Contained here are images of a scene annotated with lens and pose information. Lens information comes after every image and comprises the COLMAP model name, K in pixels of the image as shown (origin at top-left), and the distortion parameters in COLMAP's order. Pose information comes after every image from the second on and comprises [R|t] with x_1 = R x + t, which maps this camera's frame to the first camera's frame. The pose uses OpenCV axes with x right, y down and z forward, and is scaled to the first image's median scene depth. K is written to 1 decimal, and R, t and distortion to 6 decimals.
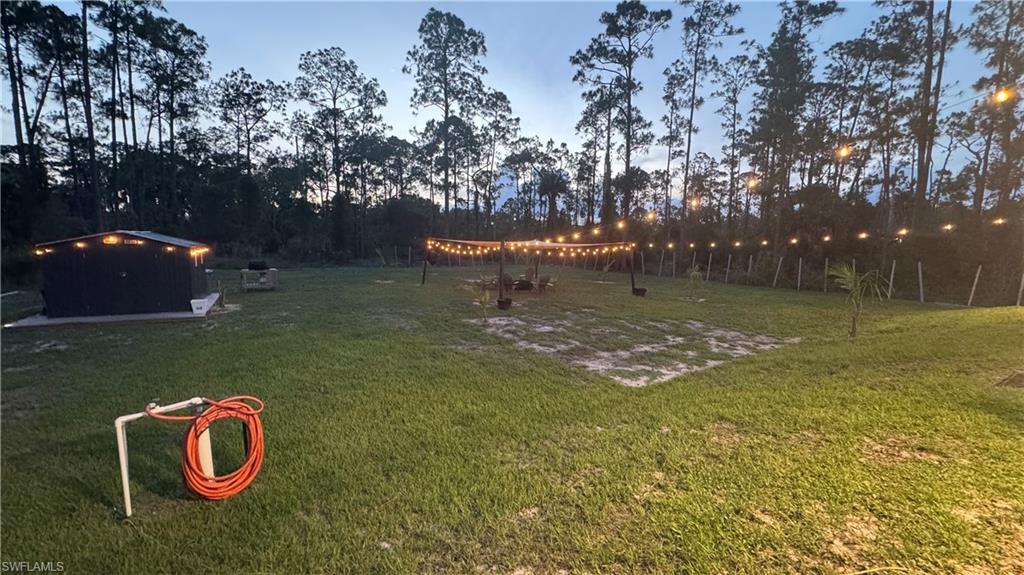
lens RADIAL K [[404.0, 0, 512.0], [0, 404.0, 287.5], [0, 0, 1]] dist [-0.000033, -0.000295]
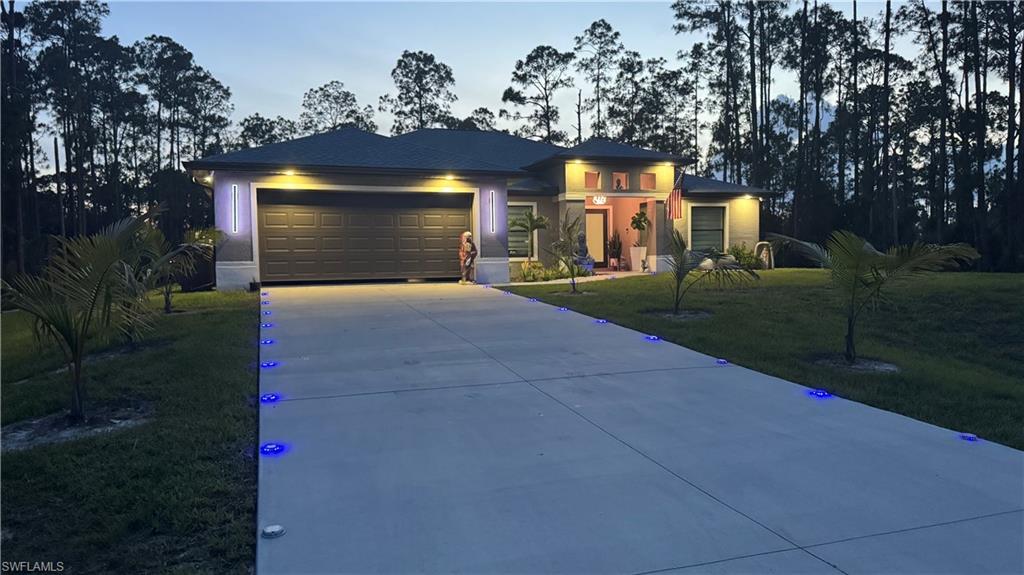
lens RADIAL K [[710.0, 0, 513.5], [0, 710.0, 293.6], [0, 0, 1]] dist [0.124461, -0.177971]
pose [[0.964114, -0.024435, -0.264362, 0.629733], [0.006030, 0.997514, -0.070207, 0.133180], [0.265420, 0.066094, 0.961865, -0.837719]]
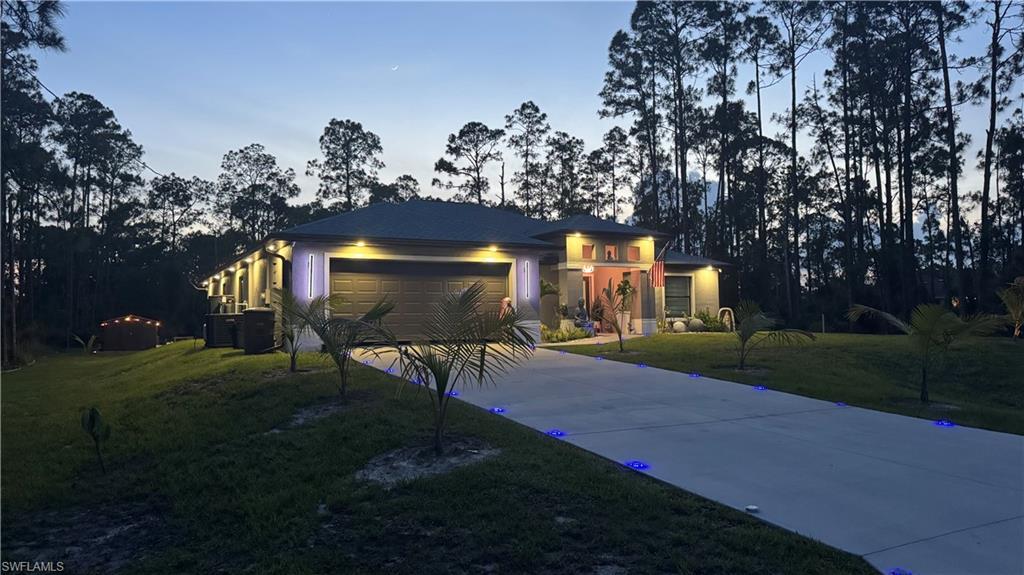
lens RADIAL K [[707.4, 0, 512.0], [0, 707.4, 287.5], [0, 0, 1]] dist [0.153365, -0.210306]
pose [[0.993143, -0.040446, -0.109687, 0.534095], [0.022133, 0.986329, -0.163297, 0.137220], [0.114792, 0.159750, 0.980460, -0.910313]]
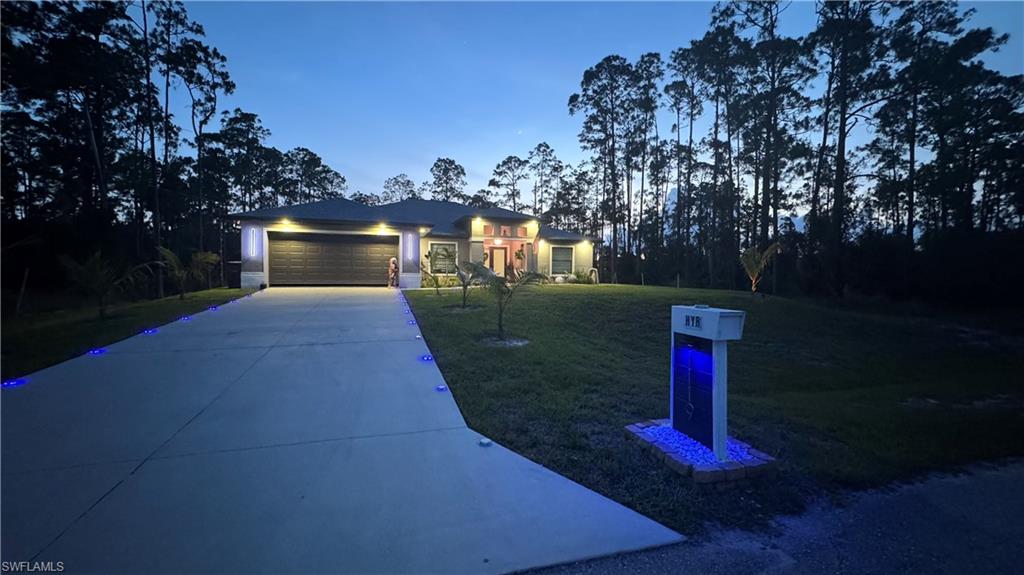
lens RADIAL K [[404.0, 0, 512.0], [0, 404.0, 287.5], [0, 0, 1]] dist [-0.000033, -0.000295]
pose [[0.959645, -0.006239, -0.281145, 0.740732], [-0.019380, 0.995910, -0.088251, 0.131098], [0.280546, 0.090138, 0.955599, -0.795694]]
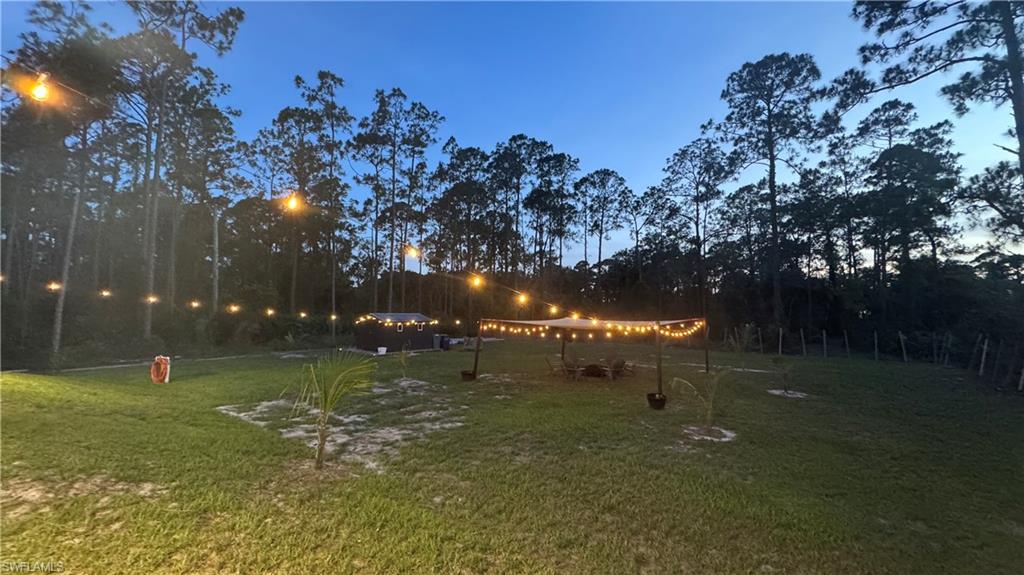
lens RADIAL K [[404.0, 0, 512.0], [0, 404.0, 287.5], [0, 0, 1]] dist [-0.000033, -0.000295]
pose [[0.351928, -0.067415, -0.933596, 0.442087], [-0.114848, 0.986757, -0.114546, -0.035025], [0.928955, 0.147533, 0.339525, 0.289775]]
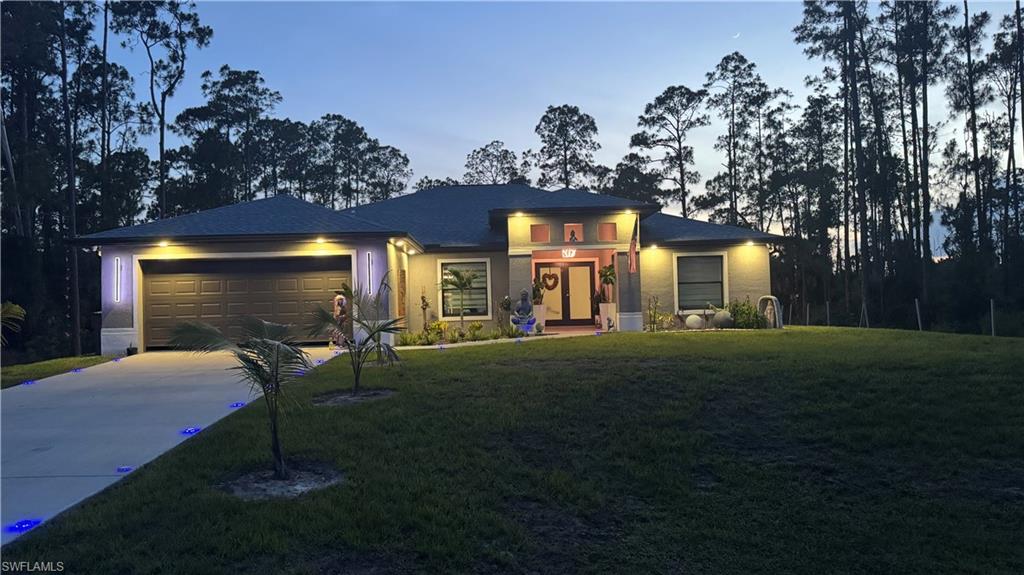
lens RADIAL K [[712.3, 0, 509.5], [0, 712.3, 288.0], [0, 0, 1]] dist [0.160483, -0.284910]
pose [[0.832842, -0.059989, -0.550251, 0.831780], [-0.020641, 0.990052, -0.139178, 0.116710], [0.553126, 0.127271, 0.823319, -0.714570]]
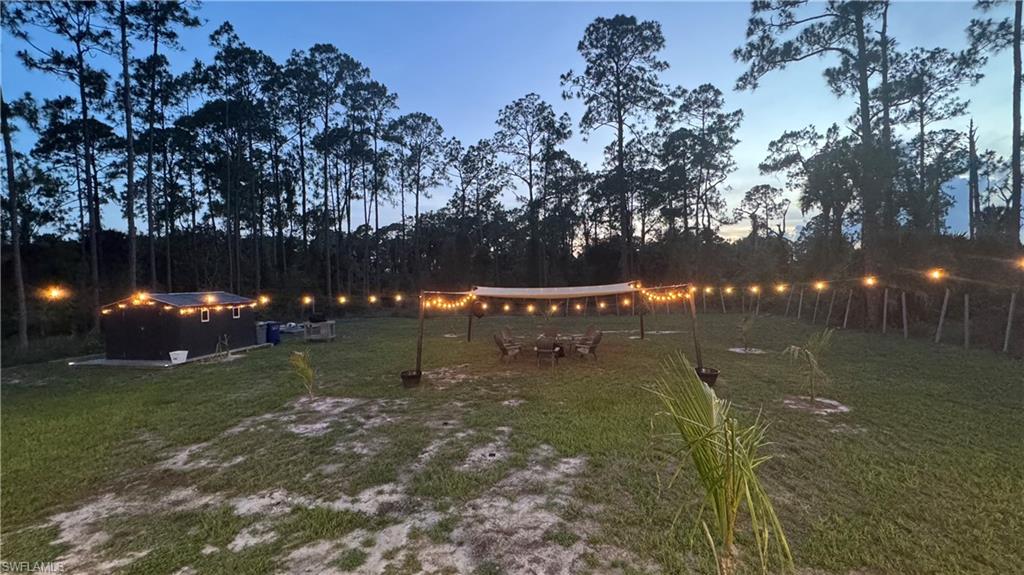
lens RADIAL K [[447.4, 0, 510.2], [0, 447.4, 286.9], [0, 0, 1]] dist [-0.000468, 0.000942]
pose [[0.771187, -0.029081, -0.635944, 0.260979], [-0.035421, 0.995448, -0.088475, -0.024038], [0.635623, 0.090756, 0.766647, 0.199058]]
